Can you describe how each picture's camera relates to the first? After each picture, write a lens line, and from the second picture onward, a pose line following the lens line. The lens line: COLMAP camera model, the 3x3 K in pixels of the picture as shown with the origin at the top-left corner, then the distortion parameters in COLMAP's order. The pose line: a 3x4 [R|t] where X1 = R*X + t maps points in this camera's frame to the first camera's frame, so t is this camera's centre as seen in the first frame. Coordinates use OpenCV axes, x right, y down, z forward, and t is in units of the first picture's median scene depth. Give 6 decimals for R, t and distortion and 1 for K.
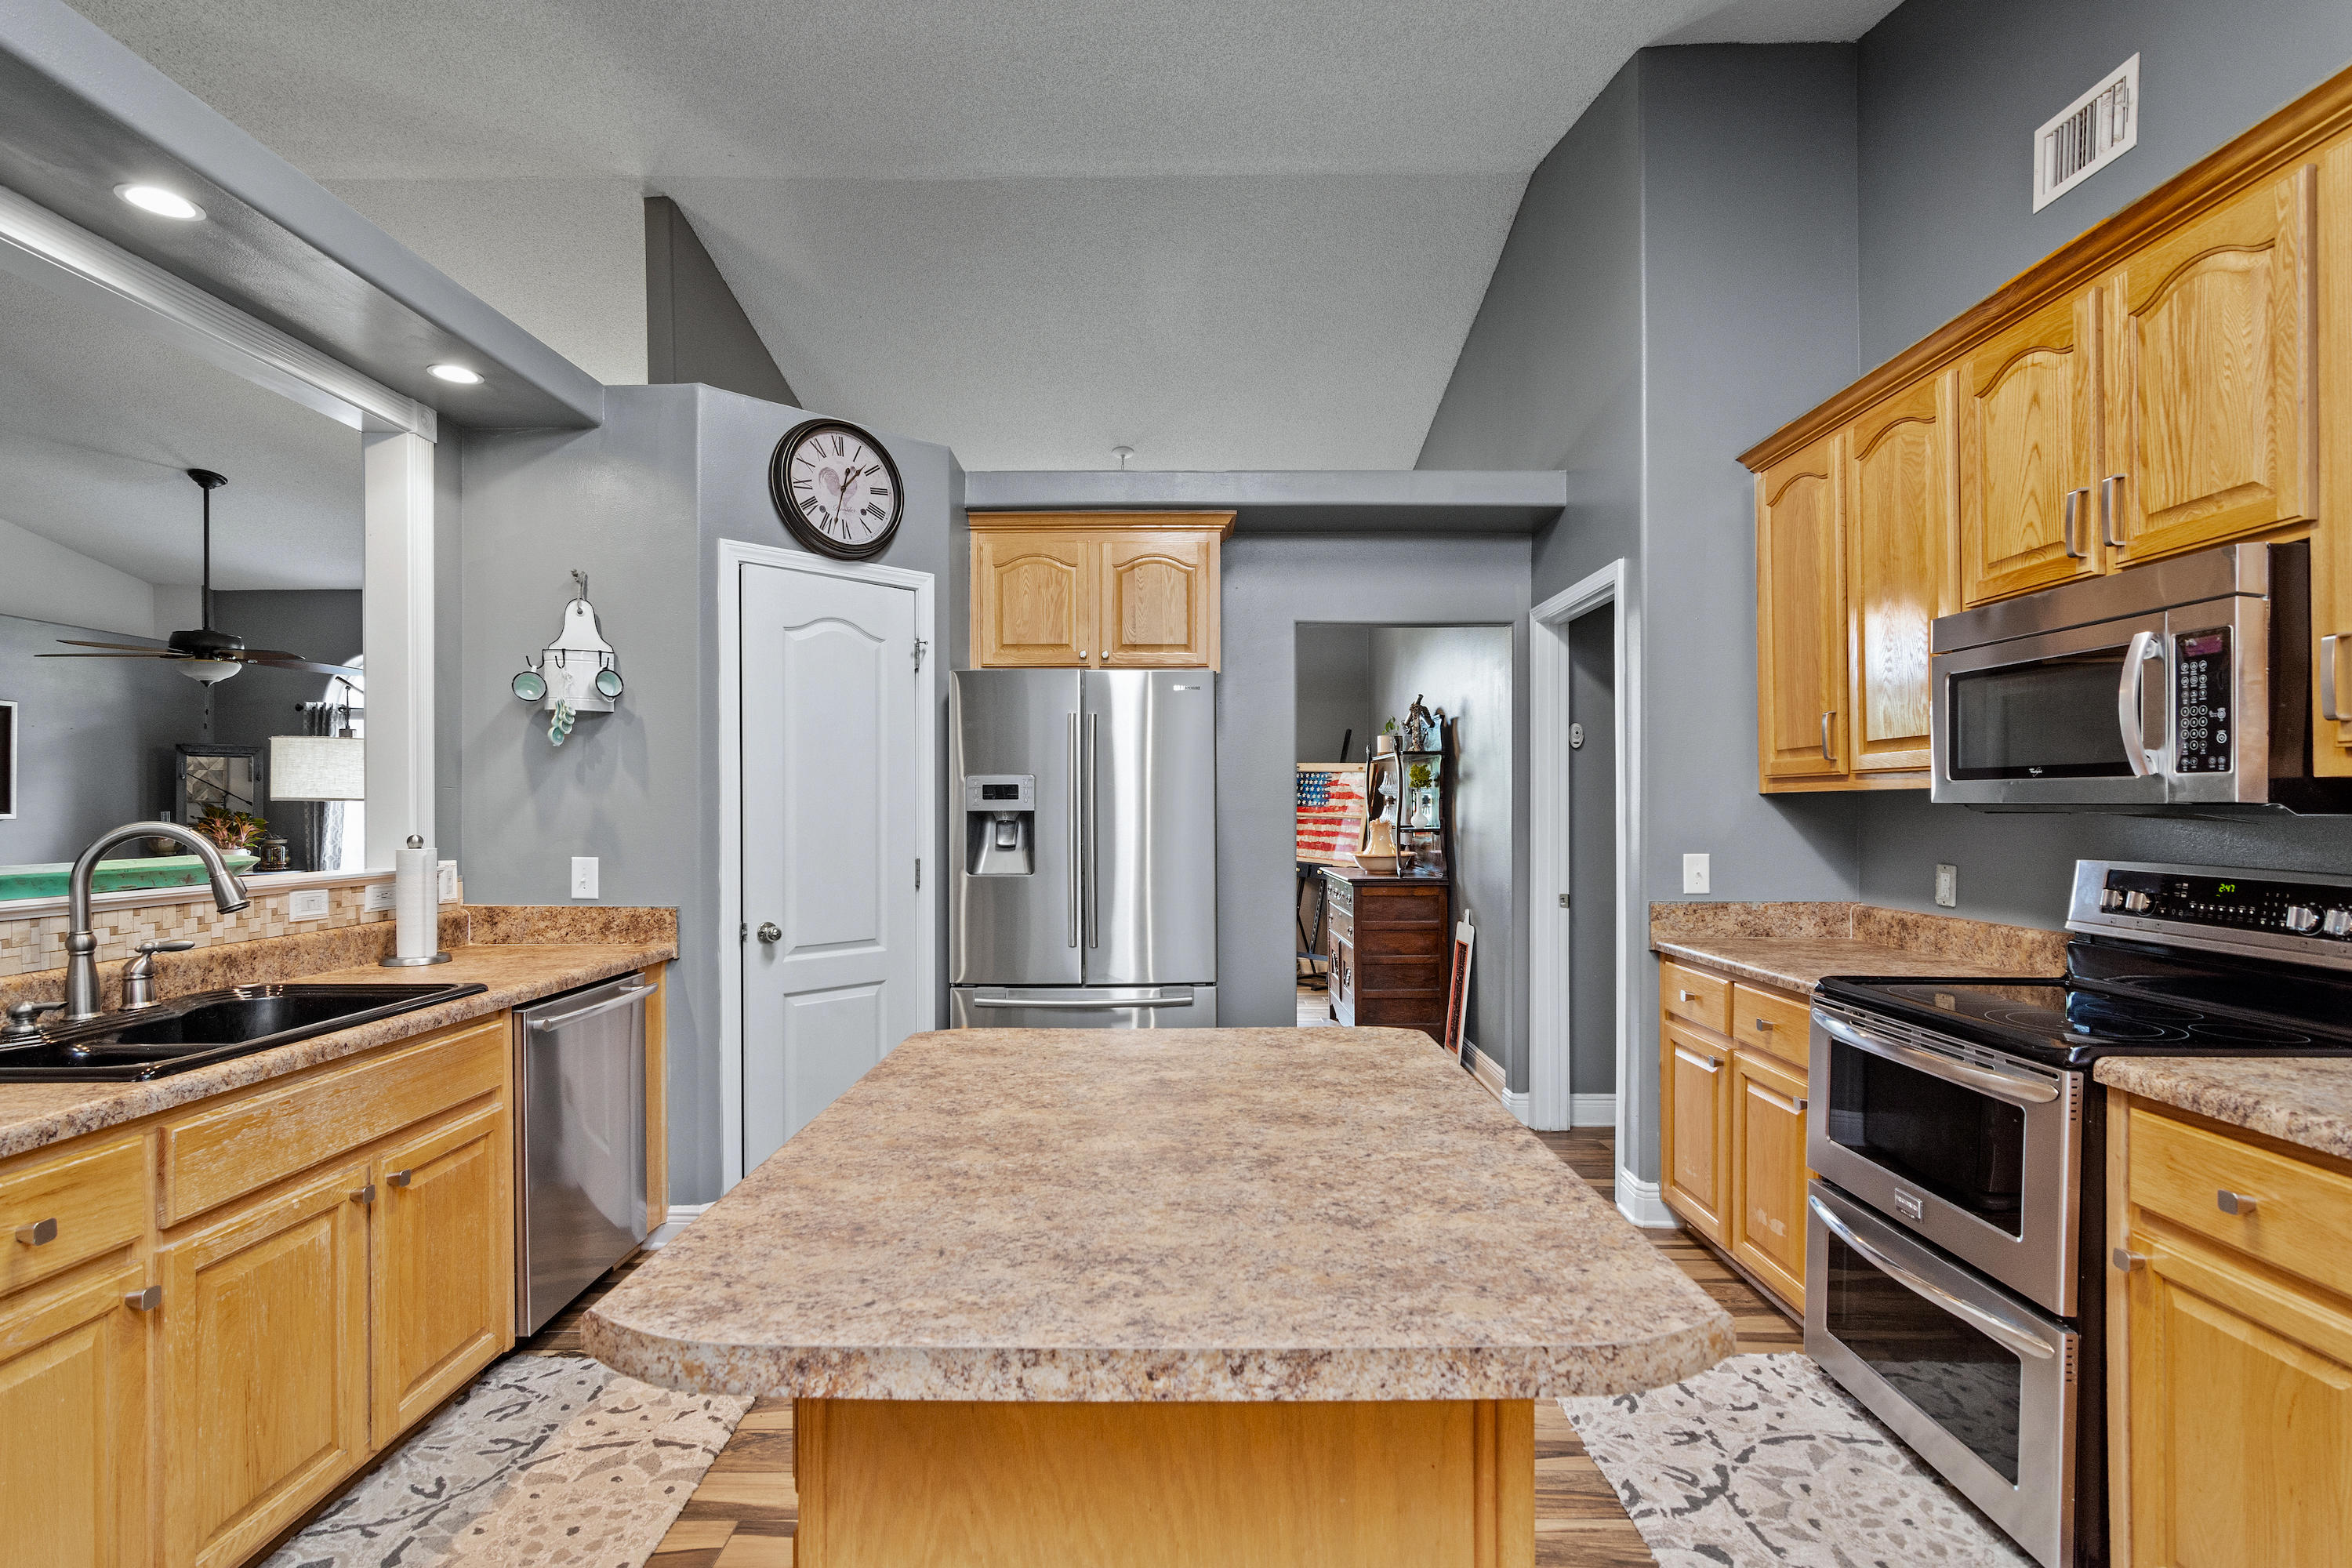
lens RADIAL K [[1128.7, 0, 1170.8], [0, 1128.7, 810.0], [0, 0, 1]] dist [-0.005607, 0.001831]
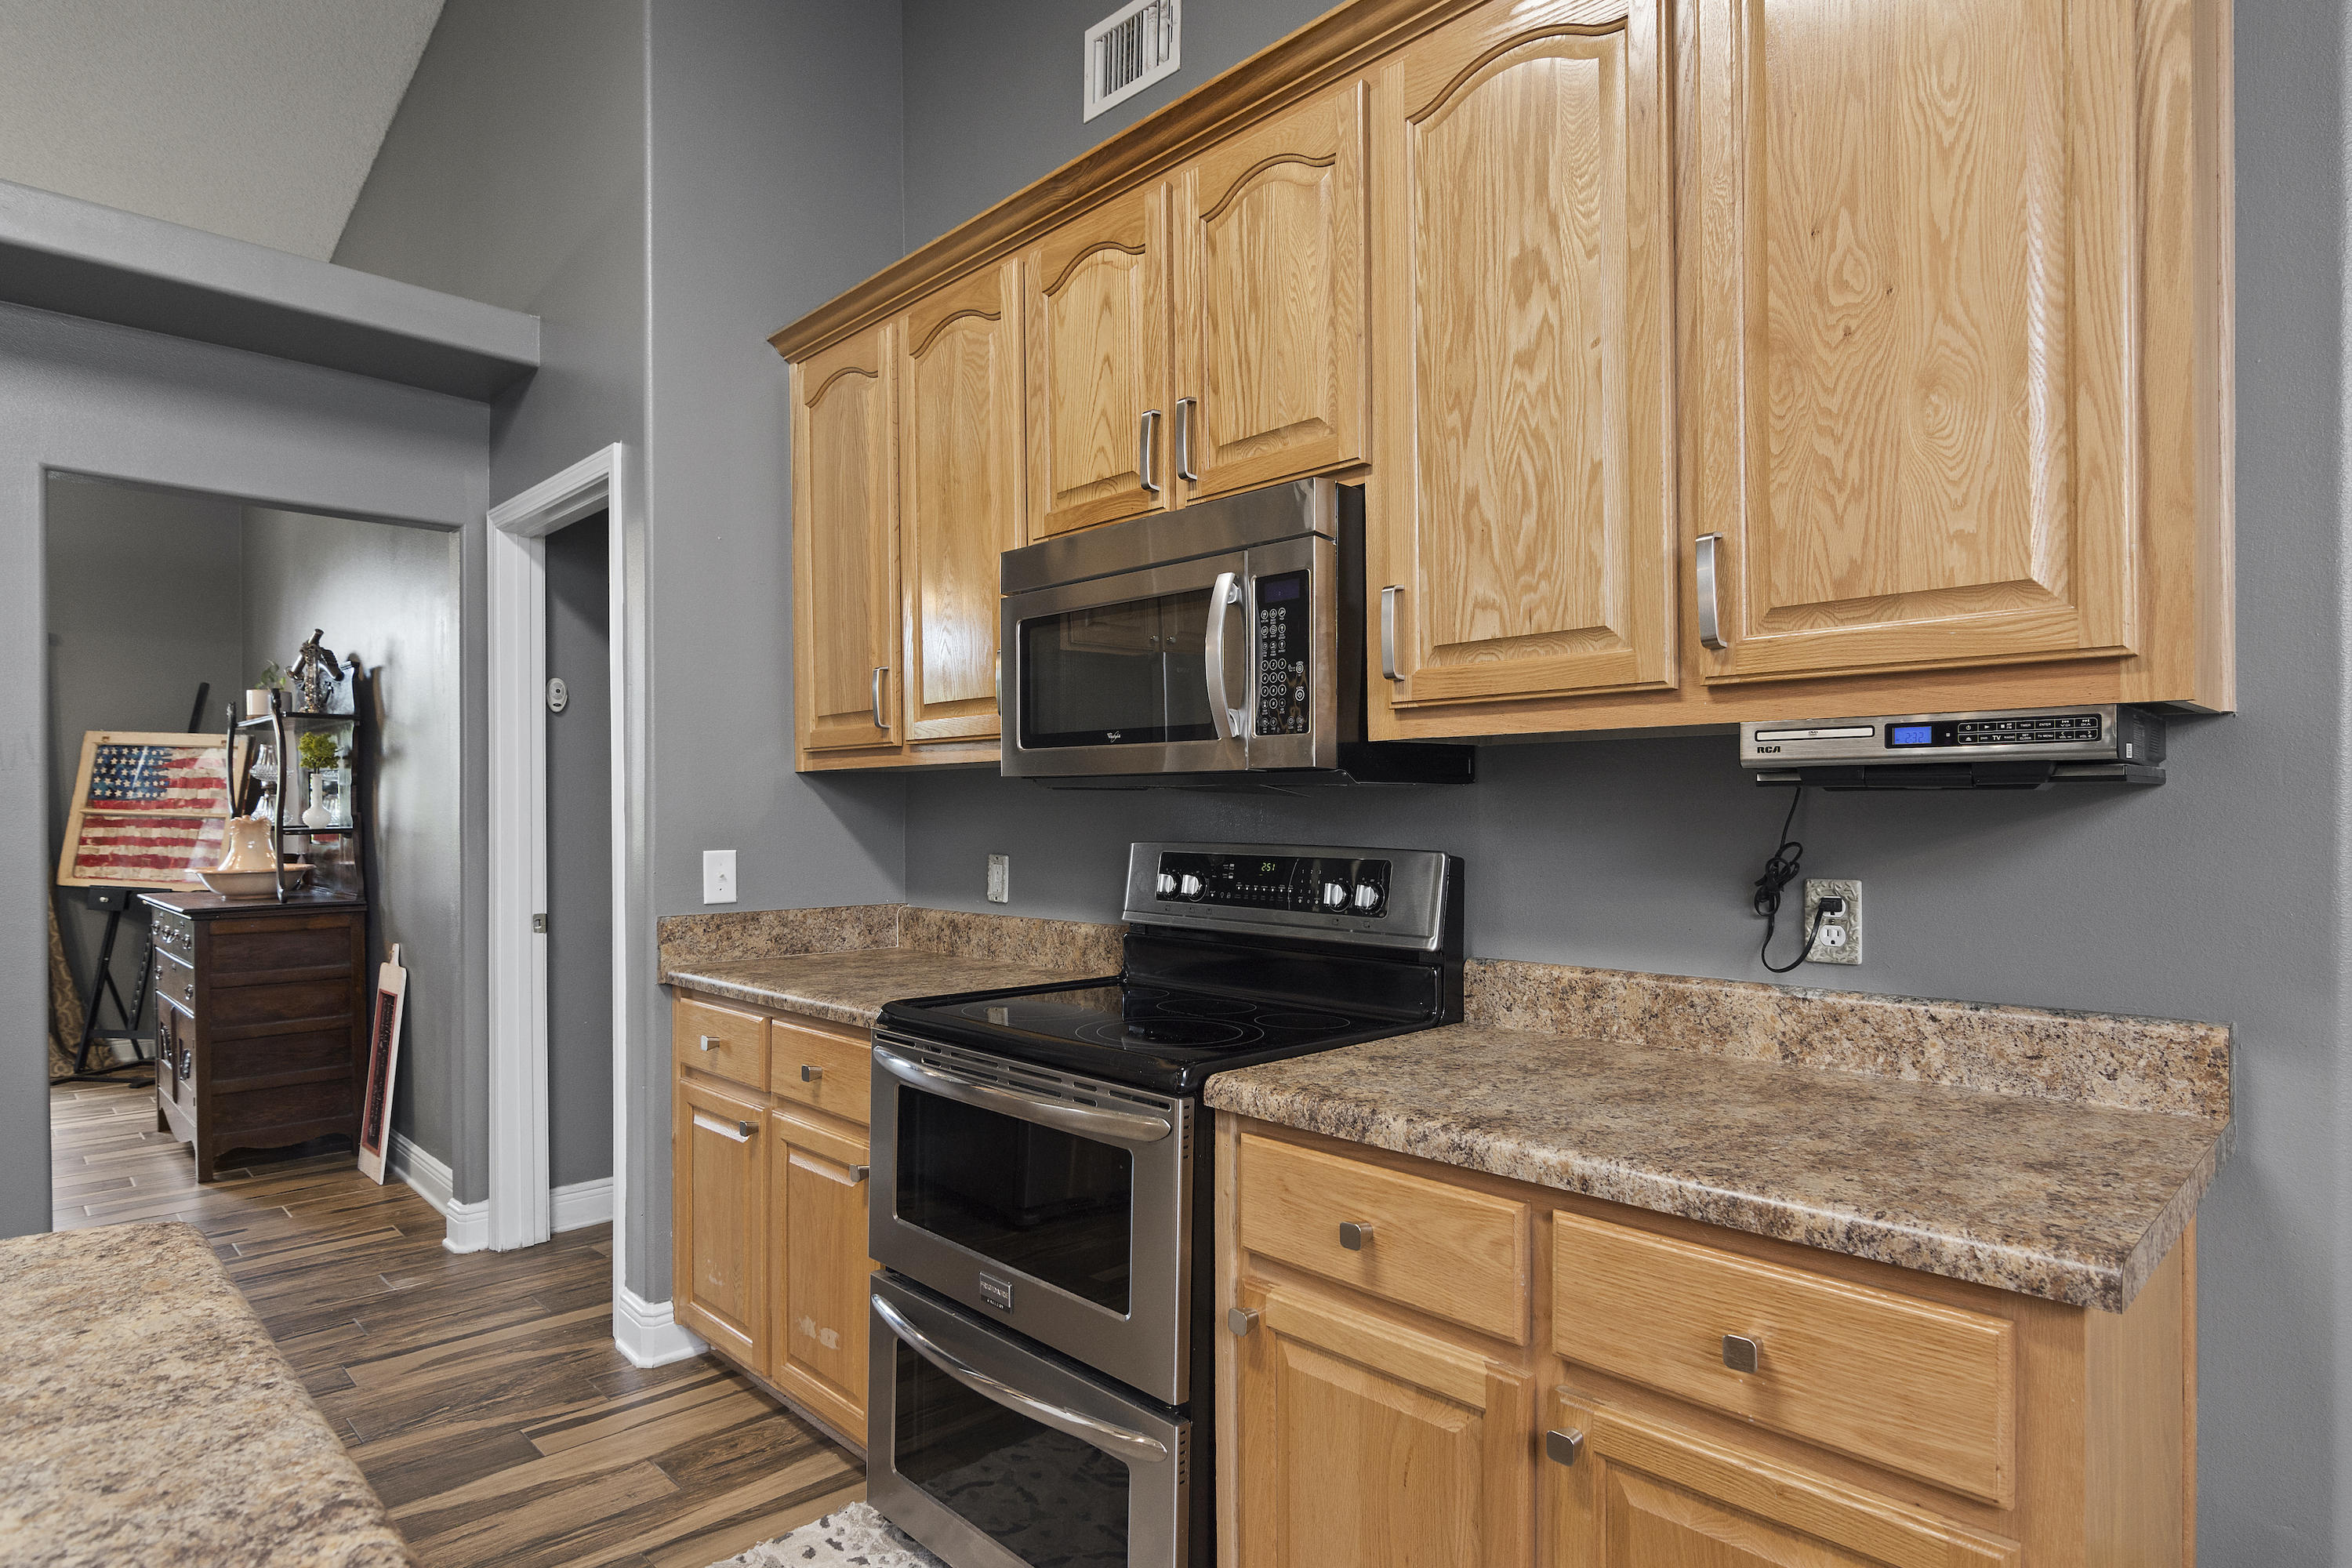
lens RADIAL K [[1302.4, 0, 1144.5], [0, 1302.4, 811.6], [0, 0, 1]] dist [-0.005303, 0.001933]
pose [[0.721102, -0.000140, 0.692829, 0.075026], [0.001843, 0.999997, -0.001716, 0.016347], [-0.692827, 0.002514, 0.721100, 0.192920]]
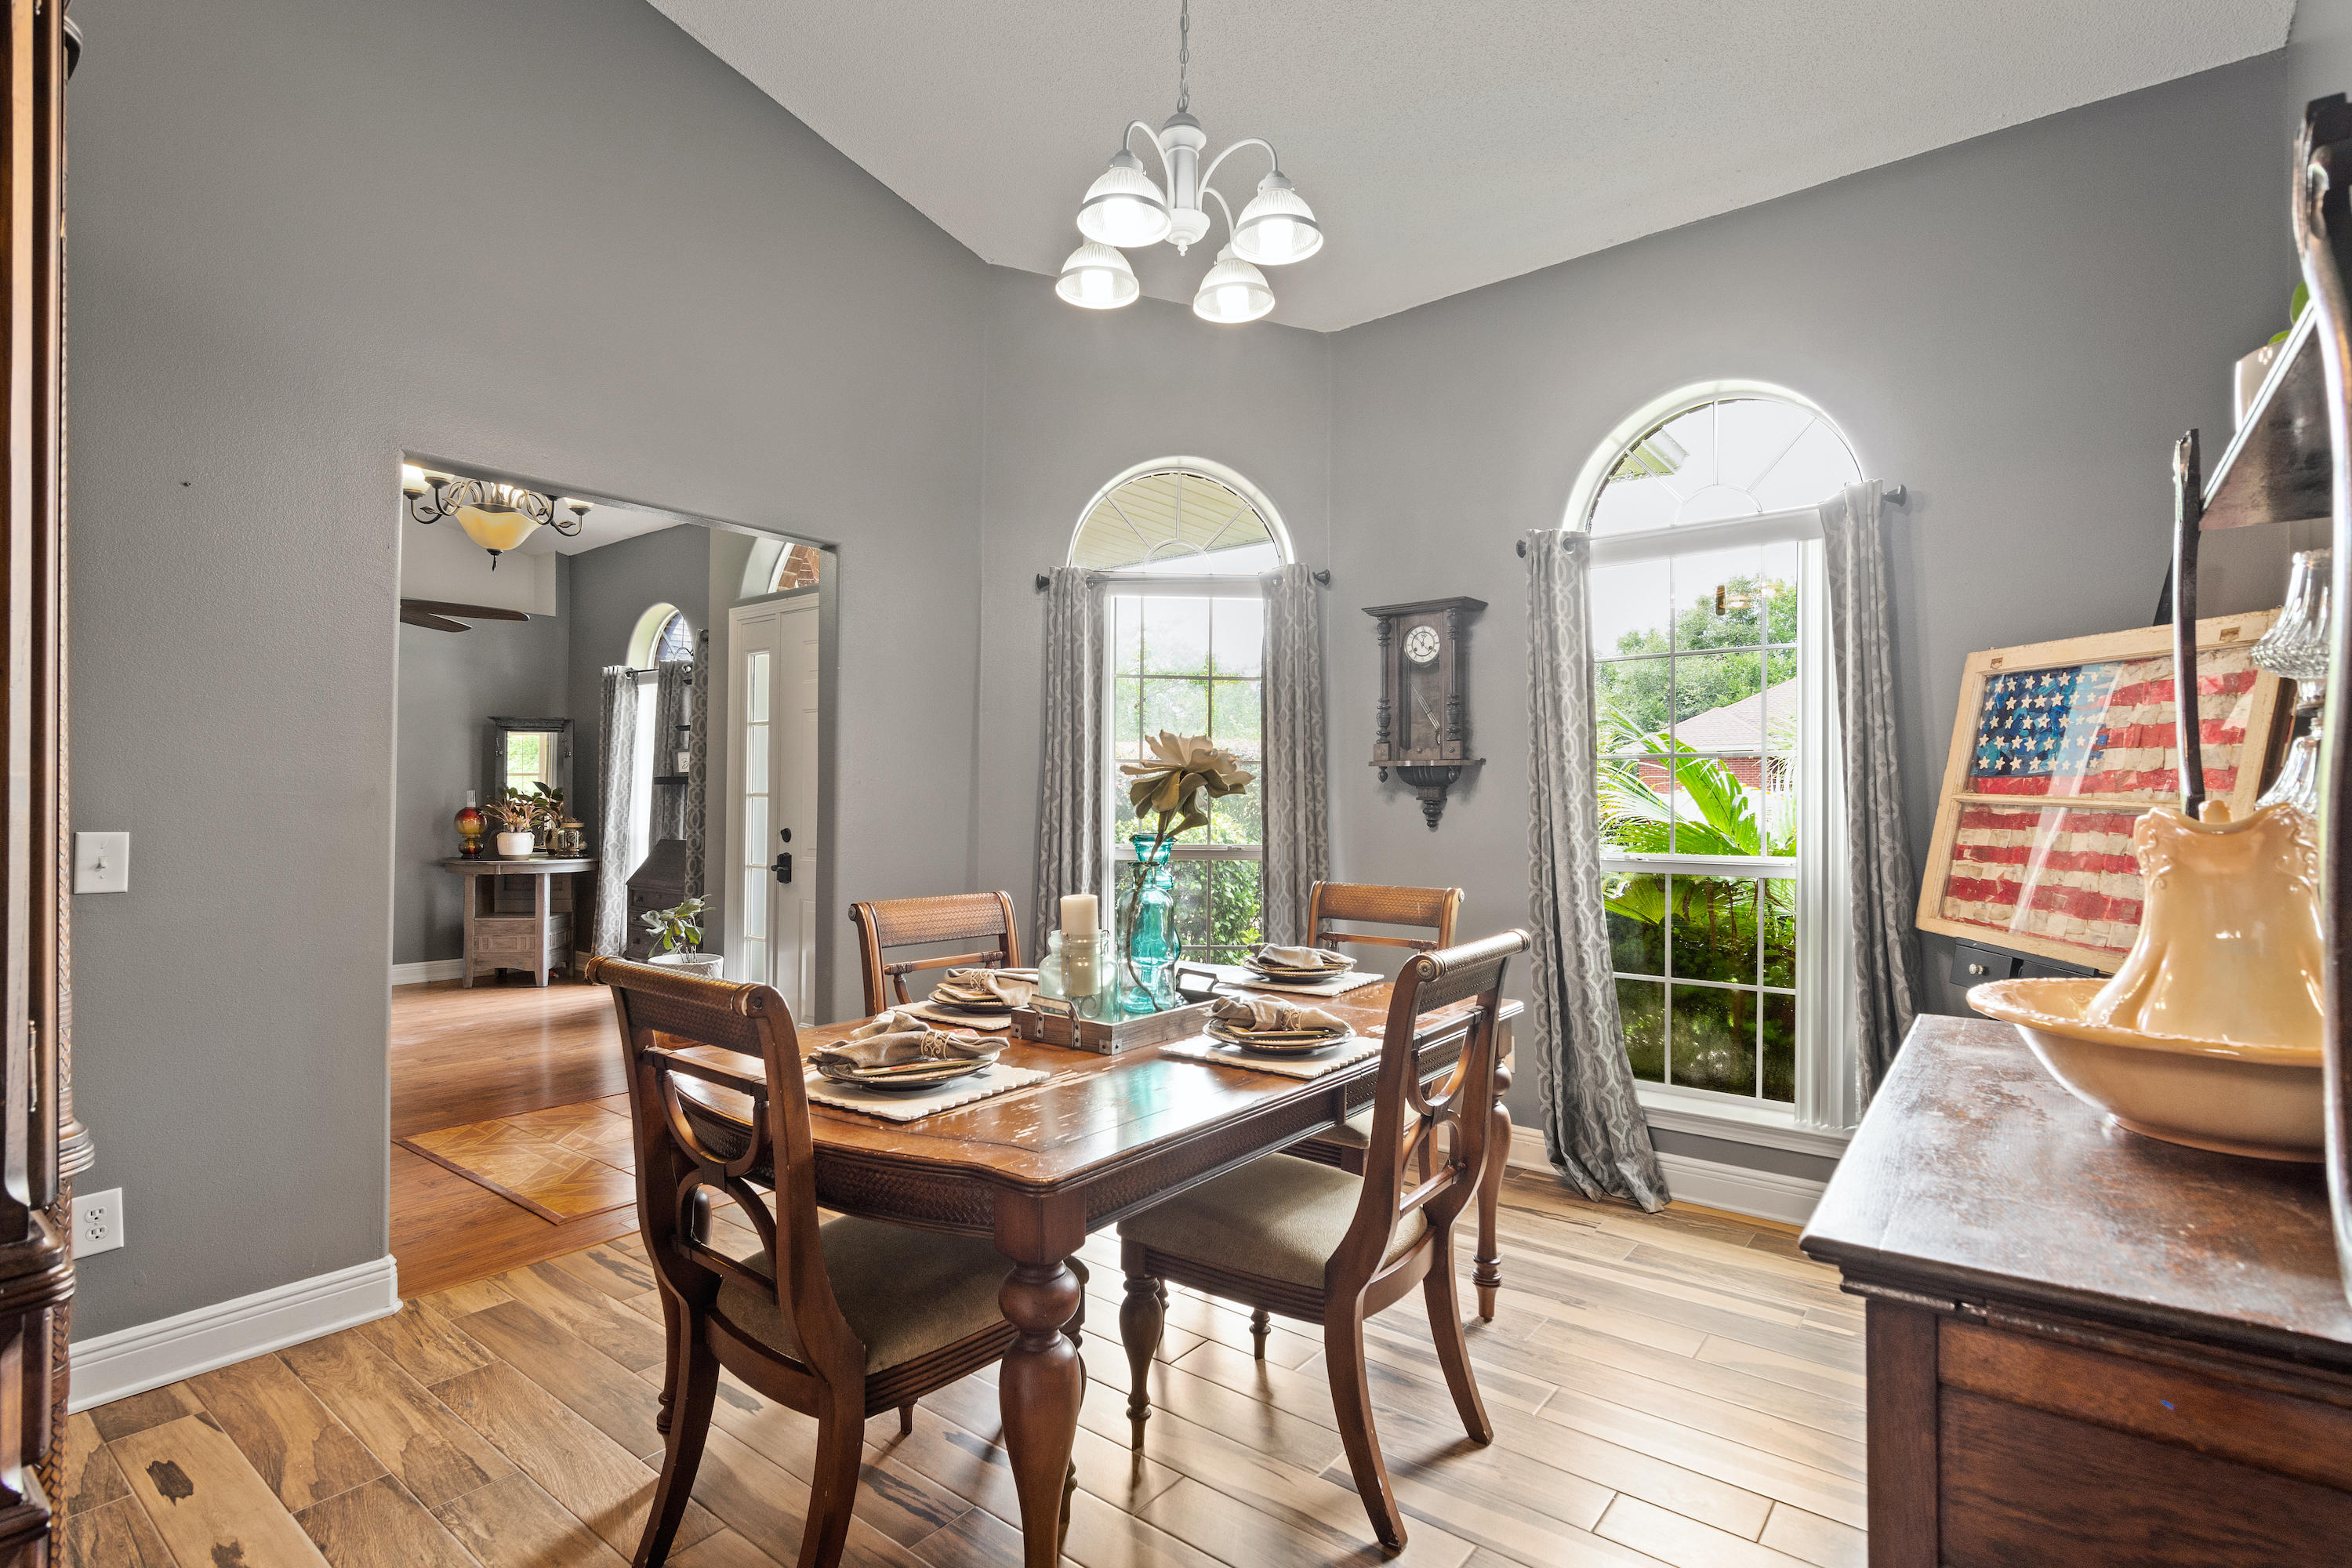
lens RADIAL K [[1128.7, 0, 1157.6], [0, 1128.7, 790.1], [0, 0, 1]] dist [-0.005607, 0.001831]
pose [[0.789361, -0.000468, -0.613929, 0.332132], [-0.006269, 0.999941, -0.008823, 0.015303], [0.613897, 0.010813, 0.789312, 1.591380]]
